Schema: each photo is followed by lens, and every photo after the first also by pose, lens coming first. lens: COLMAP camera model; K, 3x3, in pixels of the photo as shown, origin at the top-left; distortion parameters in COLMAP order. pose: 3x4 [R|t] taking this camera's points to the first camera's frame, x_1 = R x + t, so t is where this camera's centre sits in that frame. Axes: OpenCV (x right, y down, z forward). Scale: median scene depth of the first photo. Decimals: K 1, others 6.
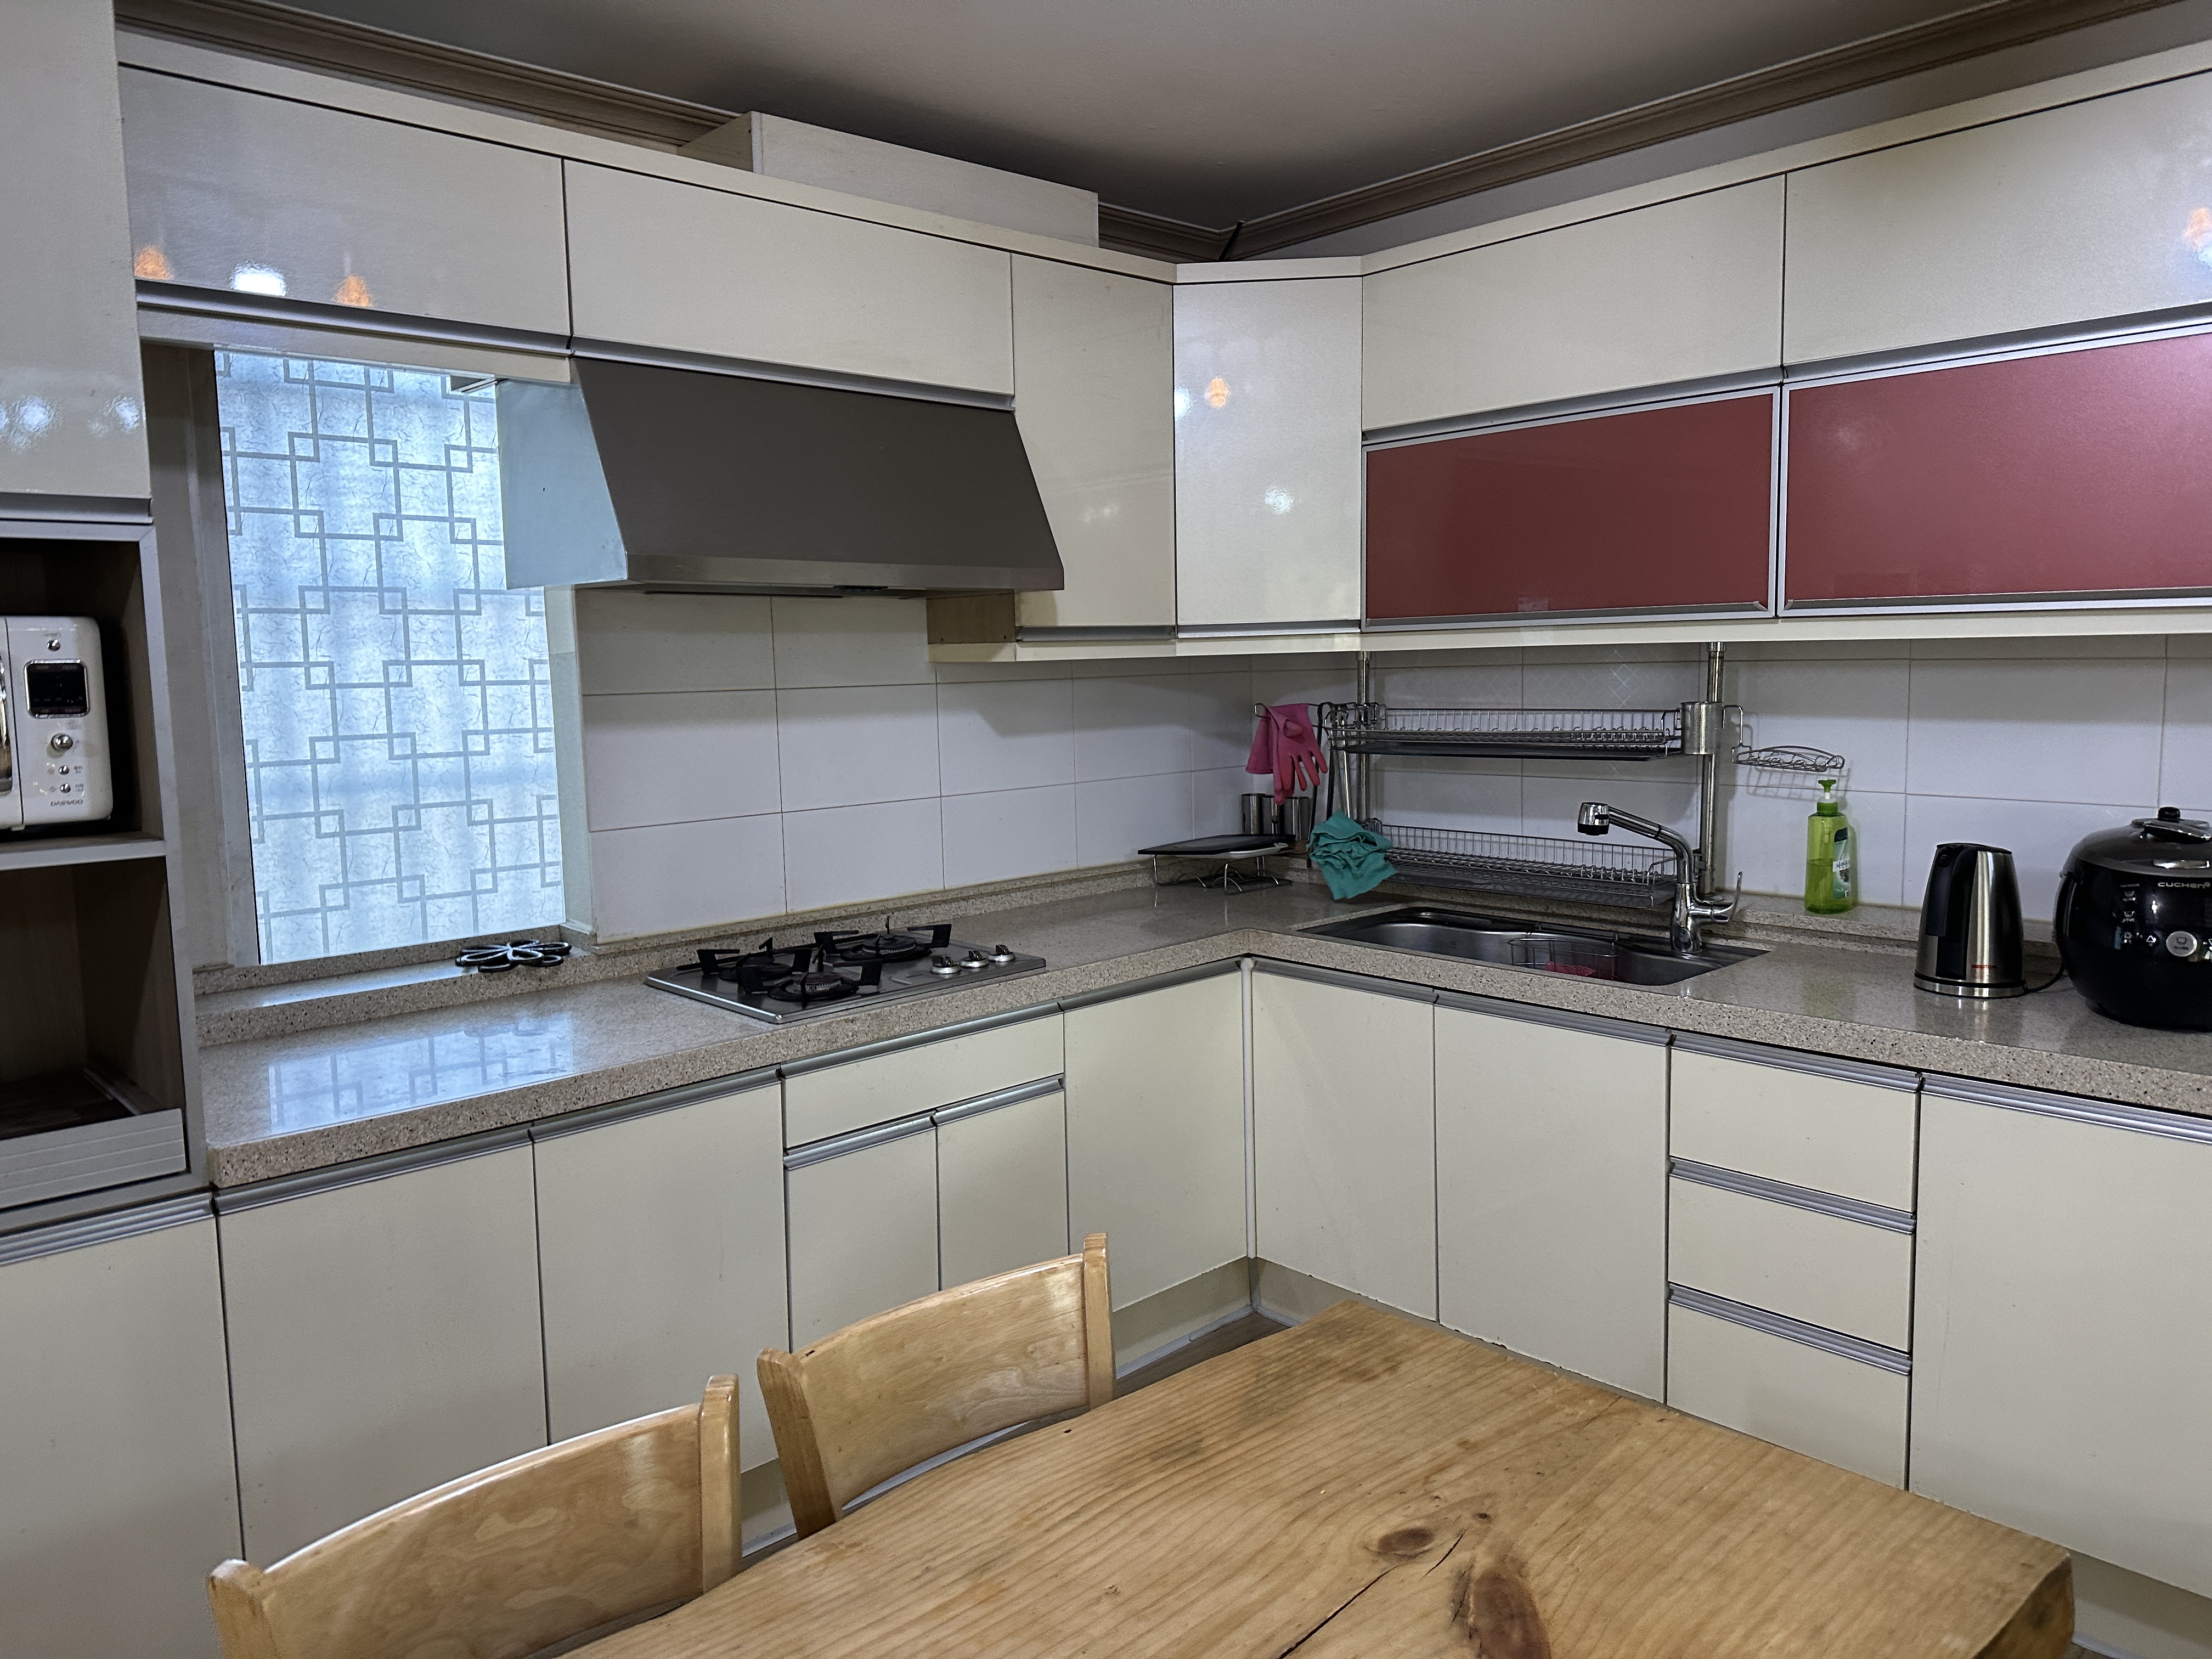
lens RADIAL K [[1544.9, 0, 1087.0], [0, 1544.9, 830.9], [0, 0, 1]] dist [0.041501, -0.037607]
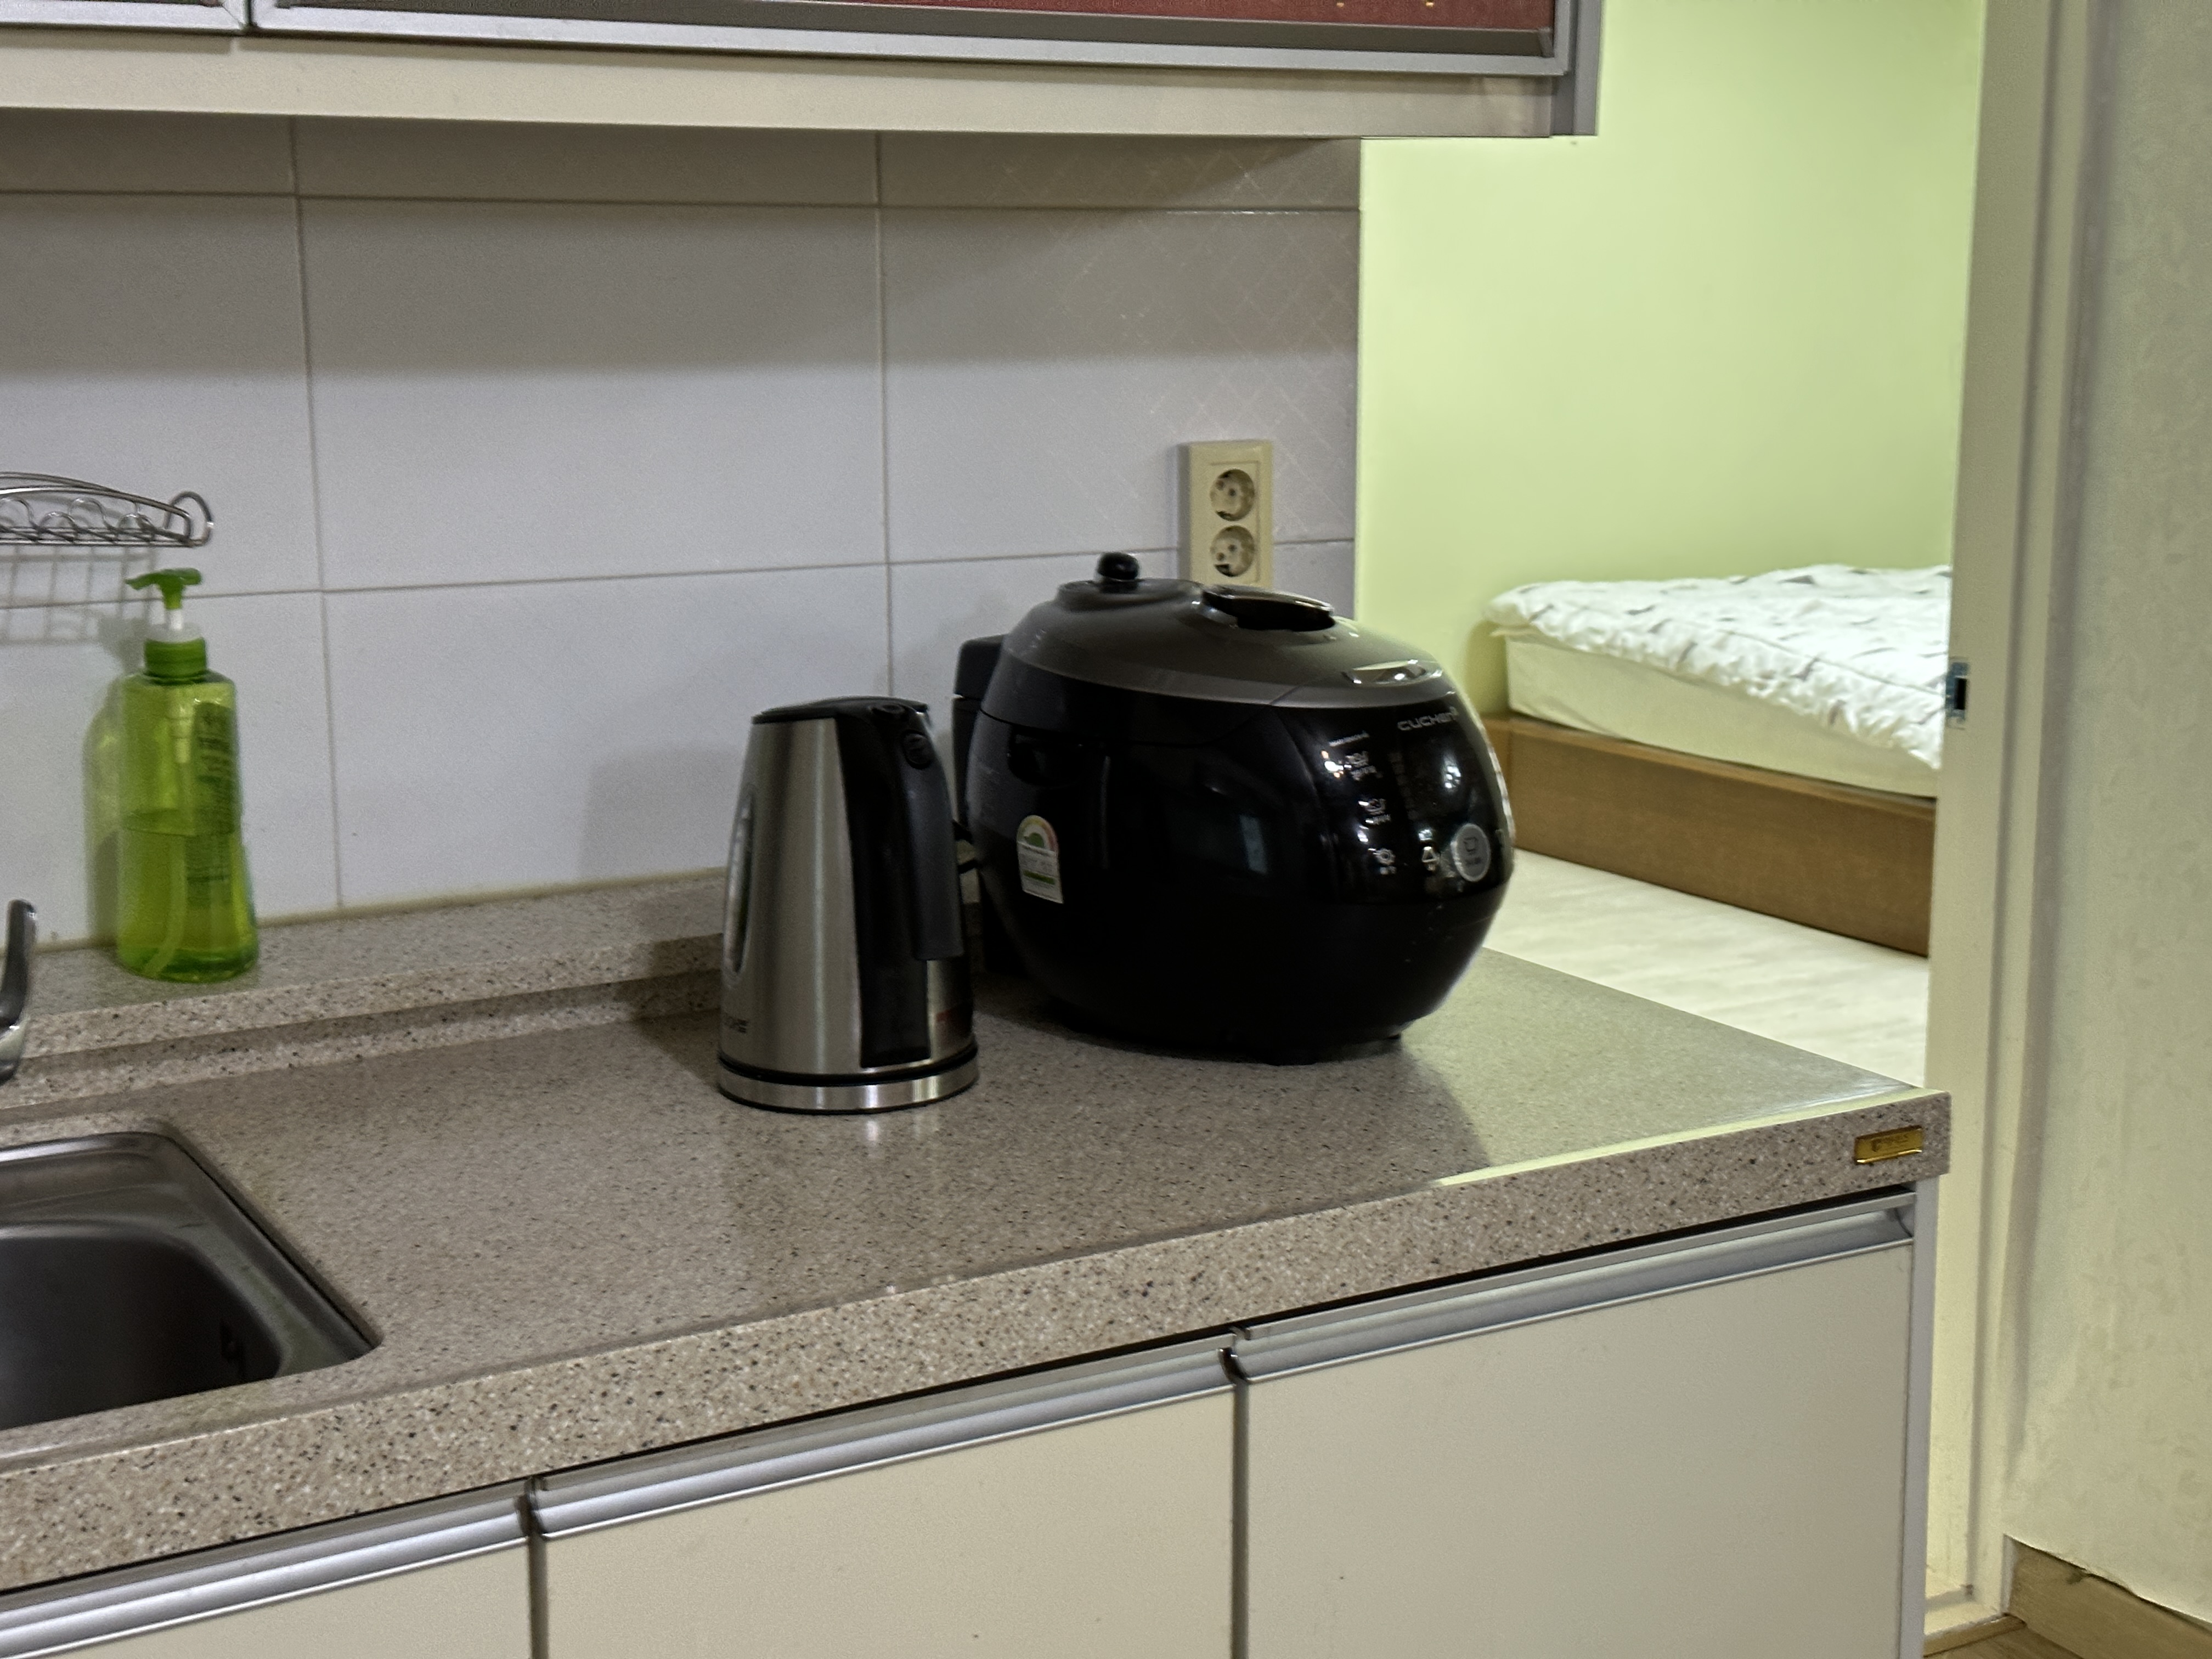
lens RADIAL K [[3048.8, 0, 1104.4], [0, 3048.8, 819.3], [0, 0, 1]] dist [0.150113, 0.000000]
pose [[0.234511, -0.164326, 0.958124, -0.103355], [0.115918, 0.983304, 0.140272, -0.049943], [-0.965177, 0.078169, 0.249644, 0.657510]]
